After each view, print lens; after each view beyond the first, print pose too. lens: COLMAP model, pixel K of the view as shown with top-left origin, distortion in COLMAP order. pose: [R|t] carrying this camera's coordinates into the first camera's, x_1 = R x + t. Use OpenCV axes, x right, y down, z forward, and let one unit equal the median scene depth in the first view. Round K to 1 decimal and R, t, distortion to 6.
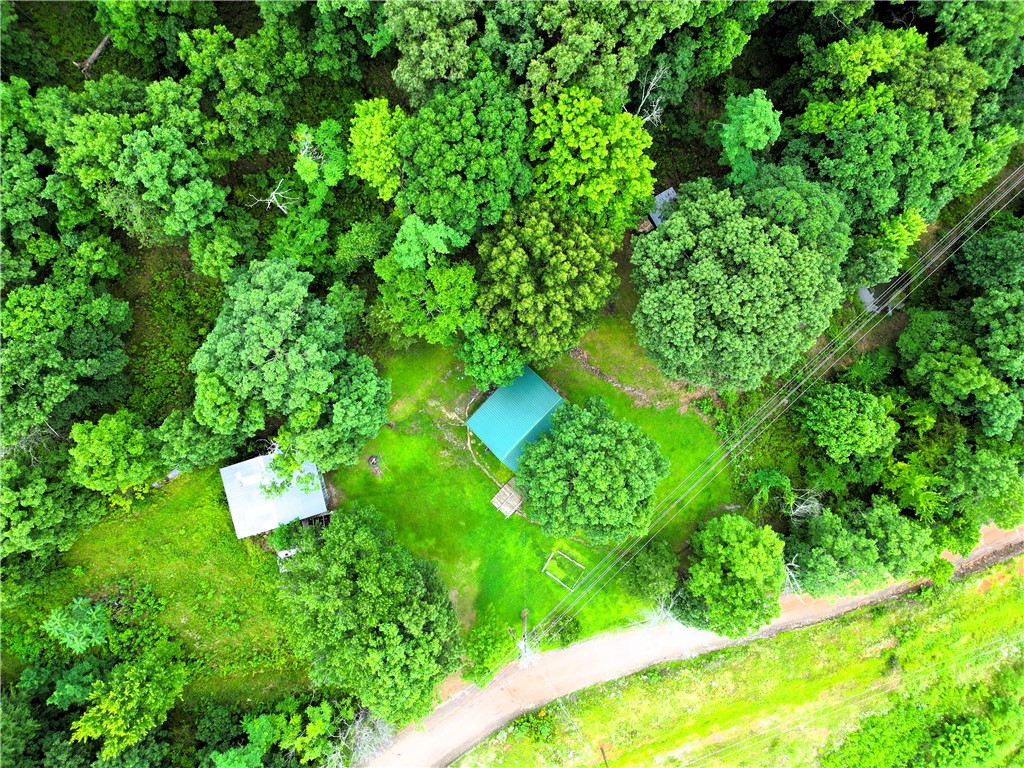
lens RADIAL K [[716.2, 0, 517.0], [0, 716.2, 382.8], [0, 0, 1]] dist [0.075533, -0.070267]
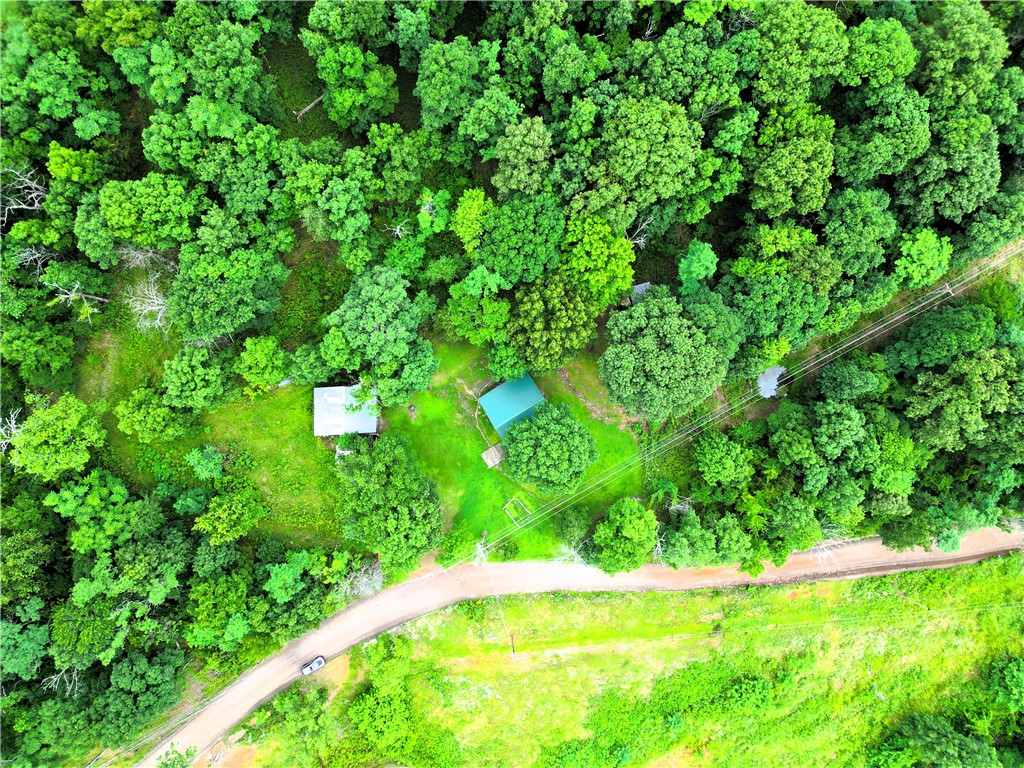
lens RADIAL K [[716.2, 0, 507.0], [0, 716.2, 383.3], [0, 0, 1]] dist [0.075533, -0.070267]
pose [[0.968631, 0.248338, -0.009020, -0.009312], [-0.248368, 0.968663, -0.002401, 0.014872], [0.008141, 0.004565, 0.999956, -0.585926]]
